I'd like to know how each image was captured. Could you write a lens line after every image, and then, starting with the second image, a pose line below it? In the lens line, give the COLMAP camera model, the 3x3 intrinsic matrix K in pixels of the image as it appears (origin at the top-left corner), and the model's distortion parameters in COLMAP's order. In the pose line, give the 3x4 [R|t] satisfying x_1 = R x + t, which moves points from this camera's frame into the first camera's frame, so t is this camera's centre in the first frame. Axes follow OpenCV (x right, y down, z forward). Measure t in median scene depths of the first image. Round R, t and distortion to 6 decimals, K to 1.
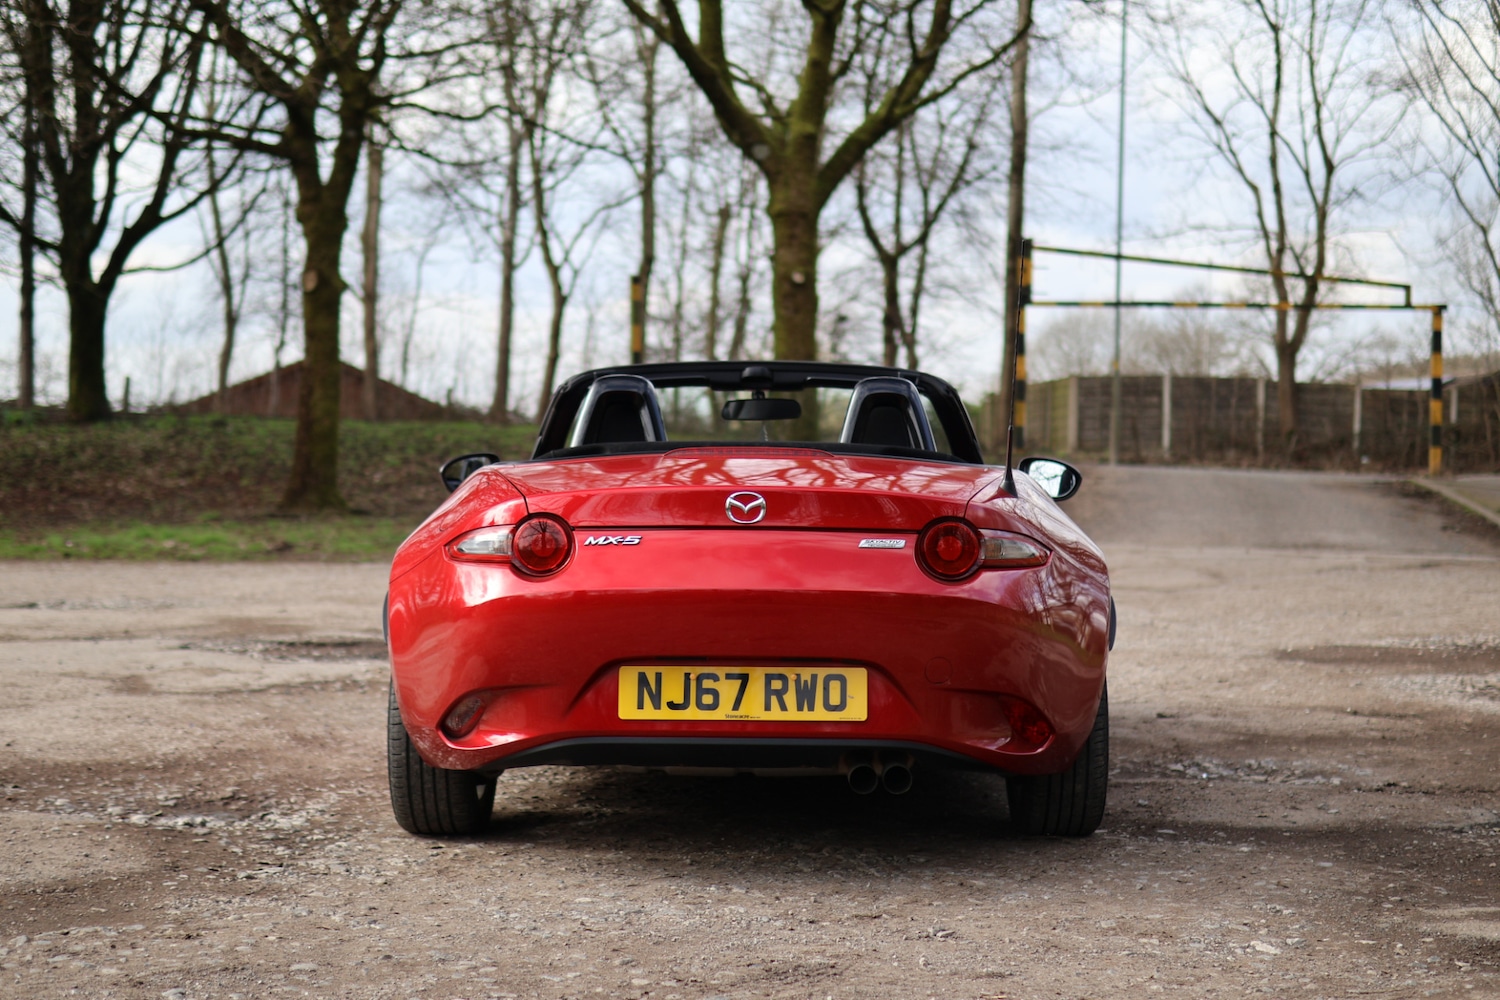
lens RADIAL K [[2110.8, 0, 753.2], [0, 2110.8, 502.1], [0, 0, 1]] dist [-0.036308, 0.038876]
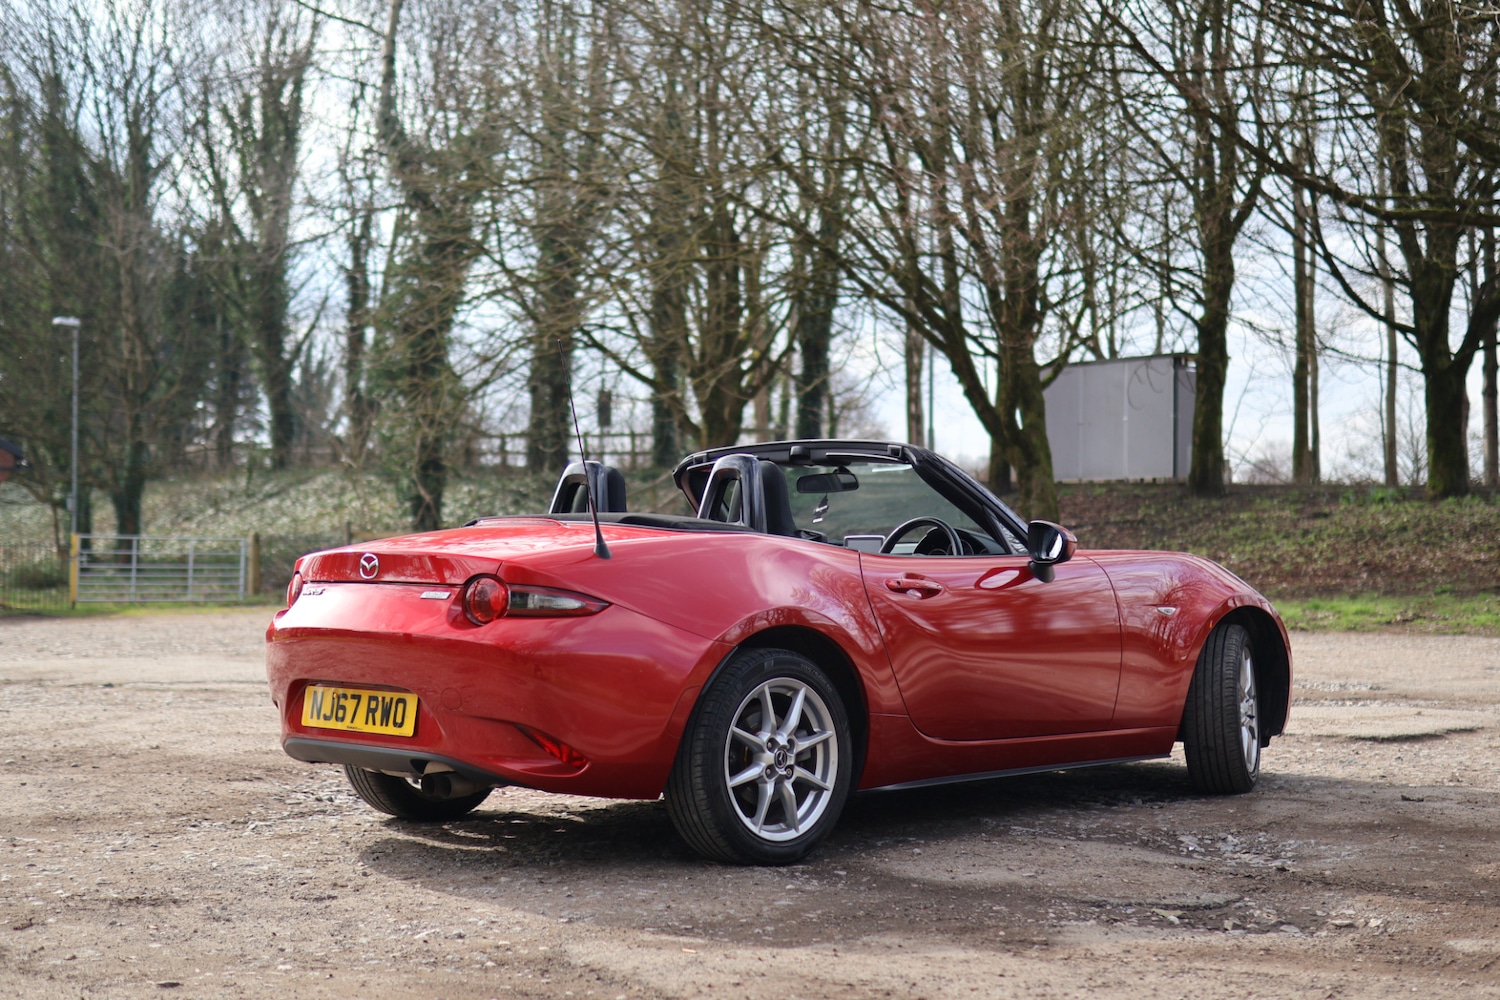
lens RADIAL K [[2109.3, 0, 755.3], [0, 2109.3, 502.0], [0, 0, 1]] dist [-0.025028, -0.012552]
pose [[0.726335, -0.023910, -0.686925, 1.062189], [-0.001935, 0.999320, -0.036830, 0.010228], [0.687338, 0.028080, 0.725794, 0.226449]]
